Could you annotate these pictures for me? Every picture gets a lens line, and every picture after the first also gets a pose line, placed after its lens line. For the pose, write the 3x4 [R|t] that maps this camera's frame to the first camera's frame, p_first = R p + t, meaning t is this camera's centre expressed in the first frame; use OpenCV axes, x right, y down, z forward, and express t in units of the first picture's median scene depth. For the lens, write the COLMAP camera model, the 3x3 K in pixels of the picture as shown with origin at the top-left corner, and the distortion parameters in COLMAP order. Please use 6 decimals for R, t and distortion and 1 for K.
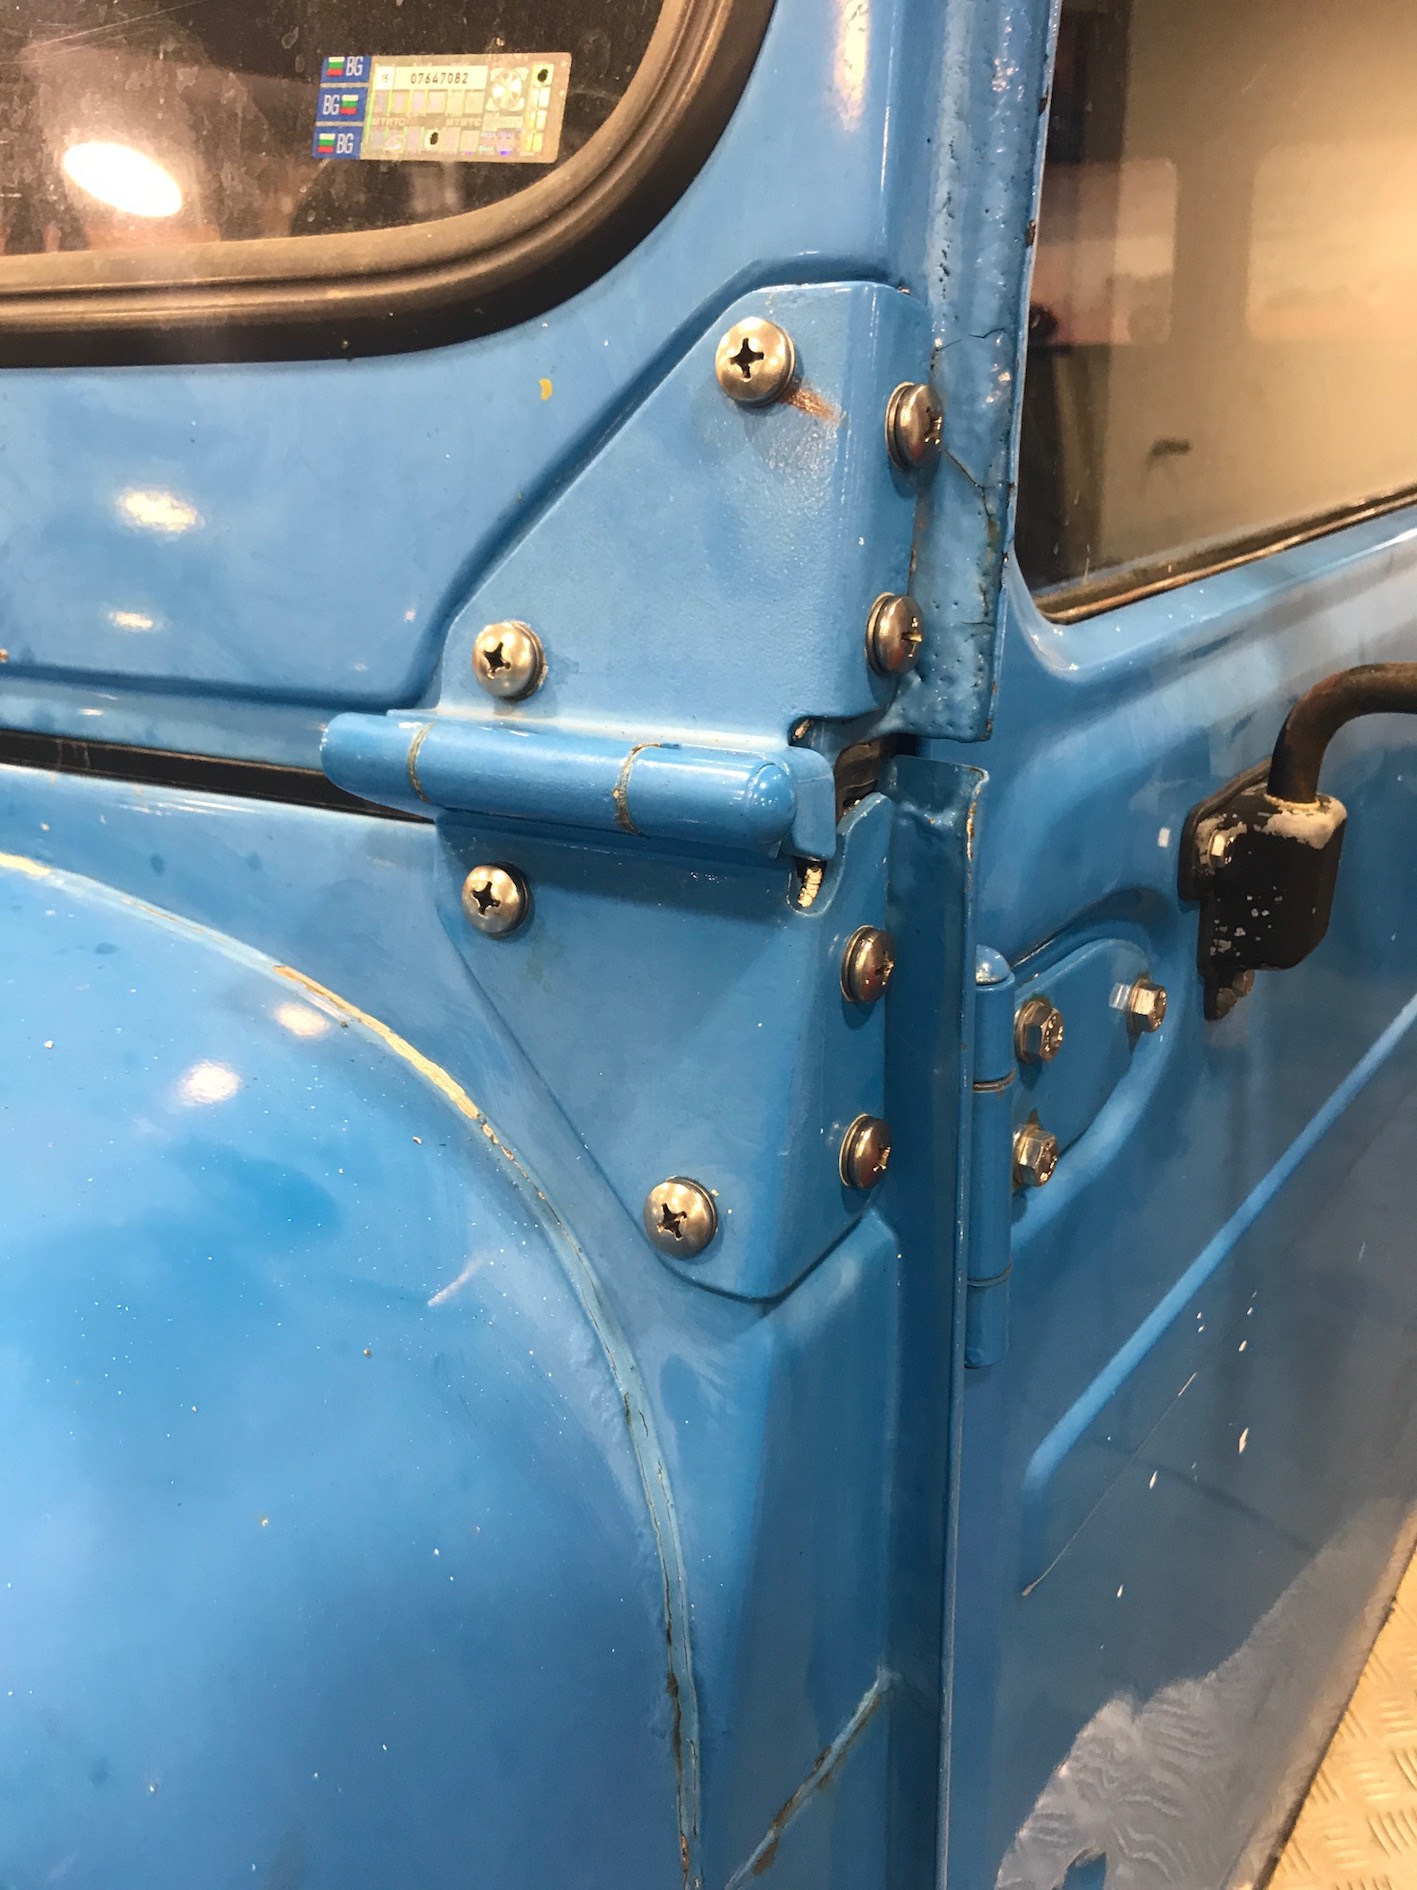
lens RADIAL K [[1565.5, 0, 708.5], [0, 1565.5, 945.0], [0, 0, 1]] dist [0.006685, -0.039199]
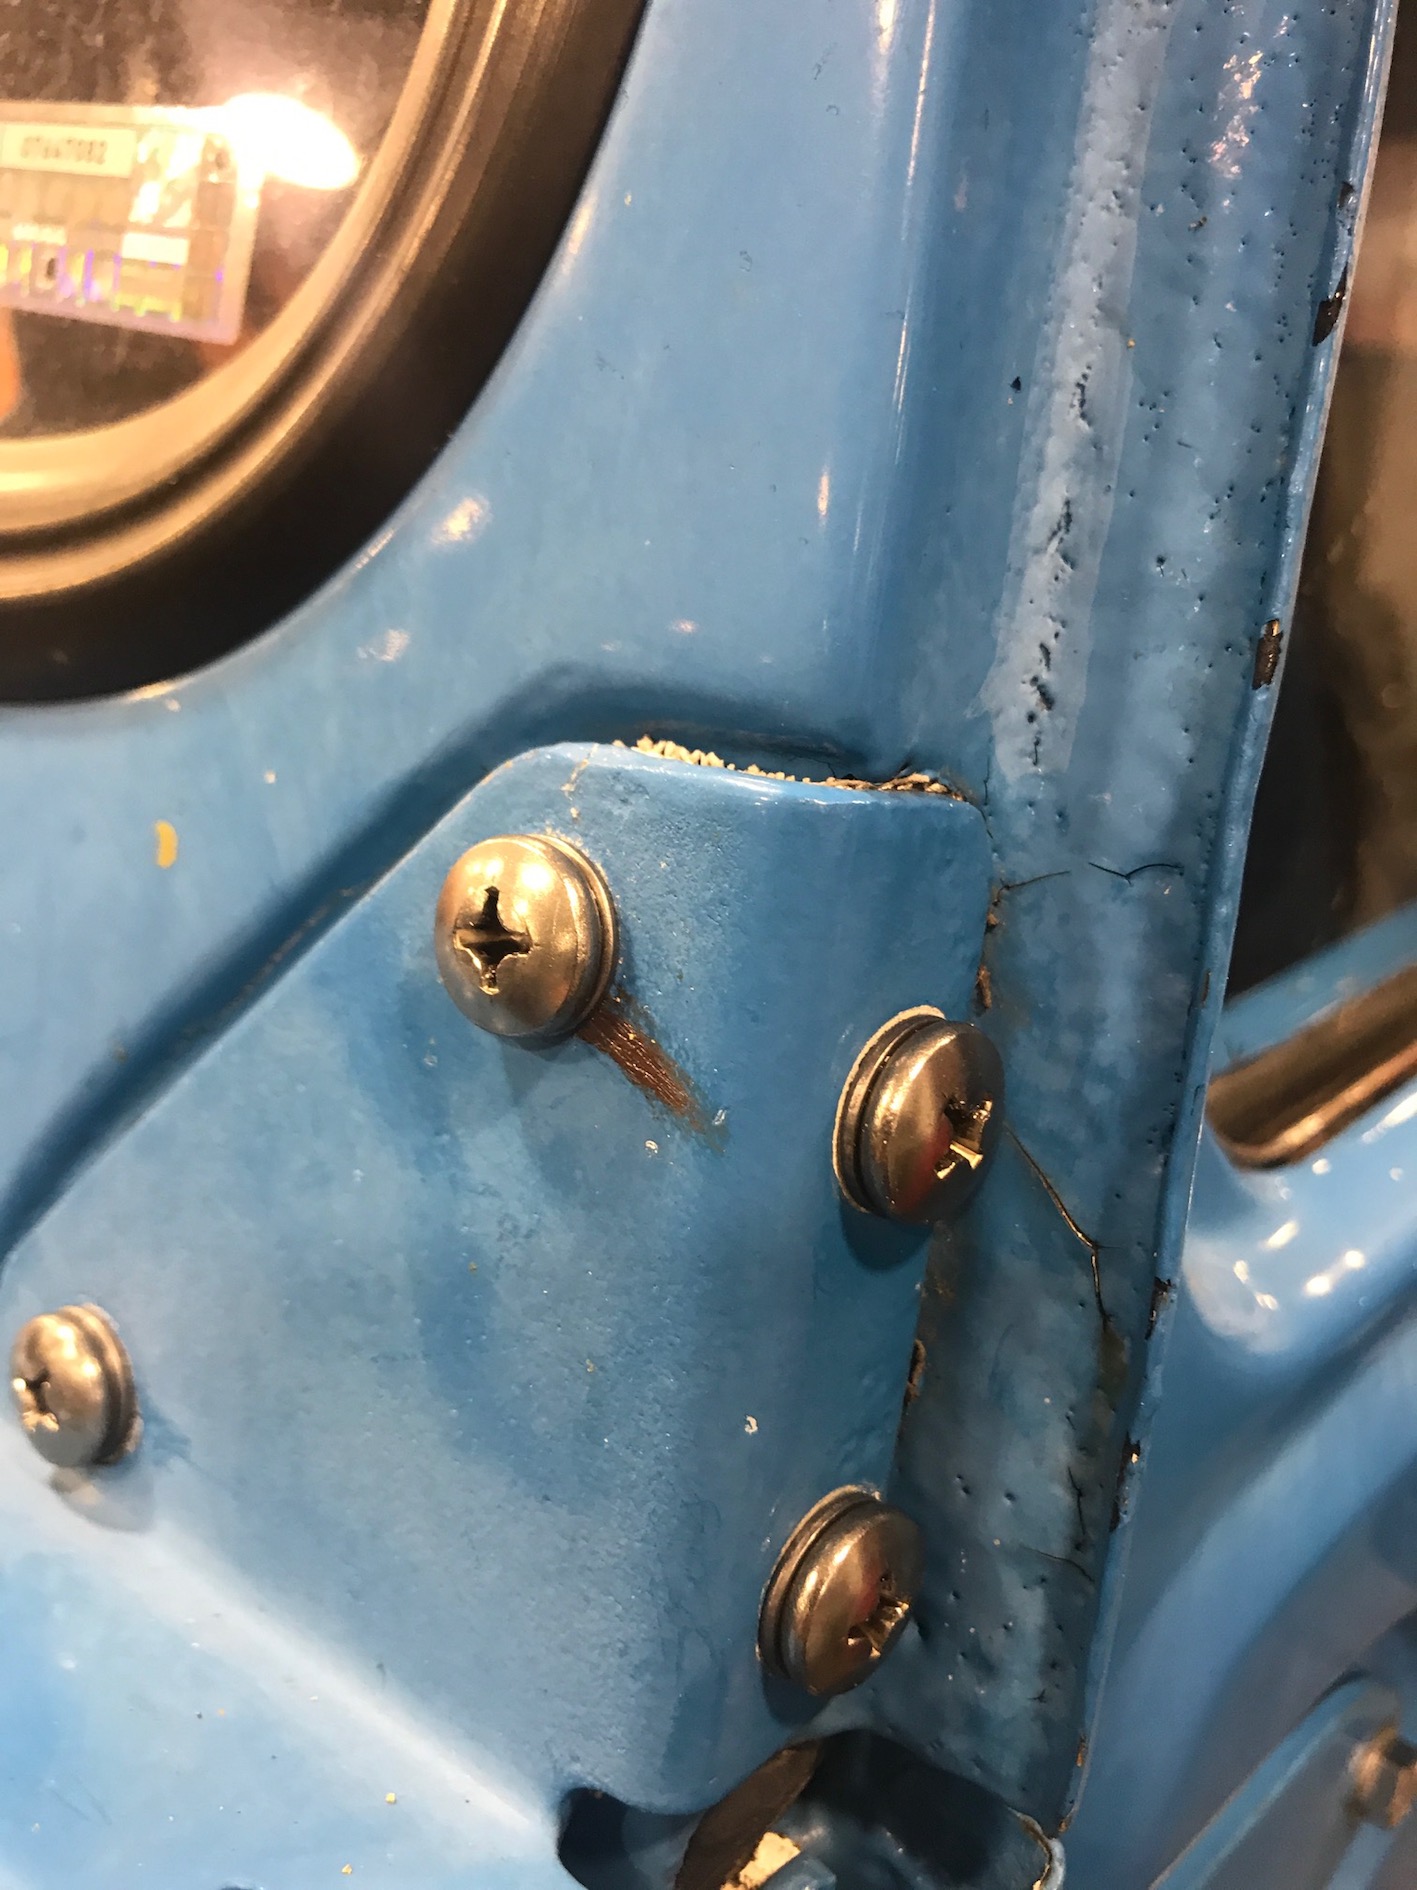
lens RADIAL K [[1515.0, 0, 770.1], [0, 1515.0, 845.5], [0, 0, 1]] dist [-0.025139, -0.004871]
pose [[0.989790, 0.078050, -0.119265, 0.128923], [-0.076756, 0.996931, 0.015411, -0.386956], [0.120102, -0.006100, 0.992743, 0.598560]]
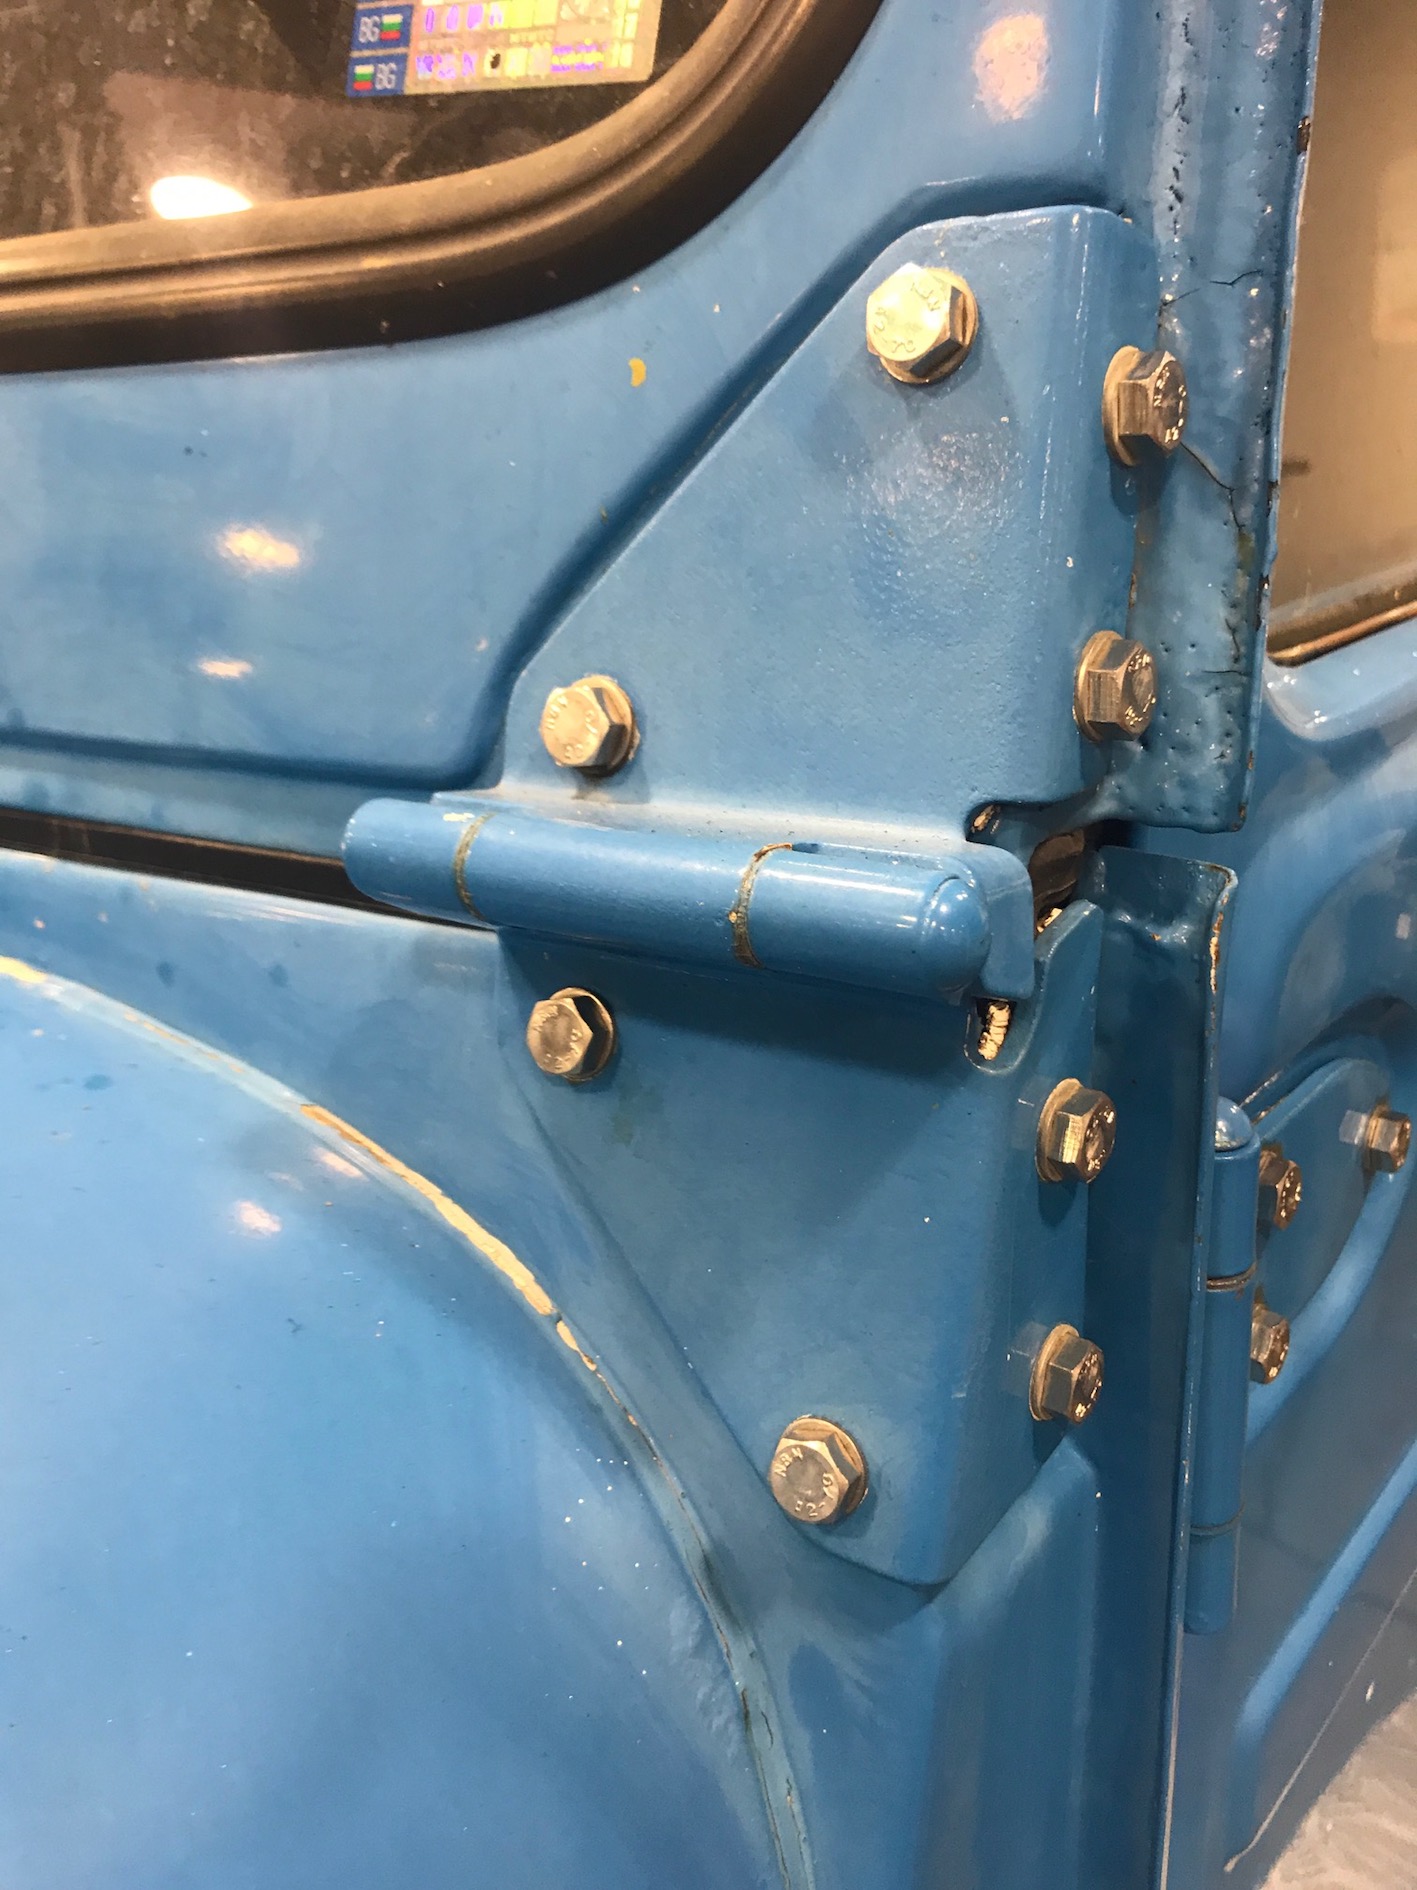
lens RADIAL K [[1538.3, 0, 708.5], [0, 1538.3, 945.0], [0, 0, 1]] dist [-0.001247, 0.000406]
pose [[0.998241, -0.002259, -0.059244, -0.026485], [0.001252, 0.999854, -0.017023, -0.064883], [0.059274, 0.016919, 0.998098, 0.266240]]
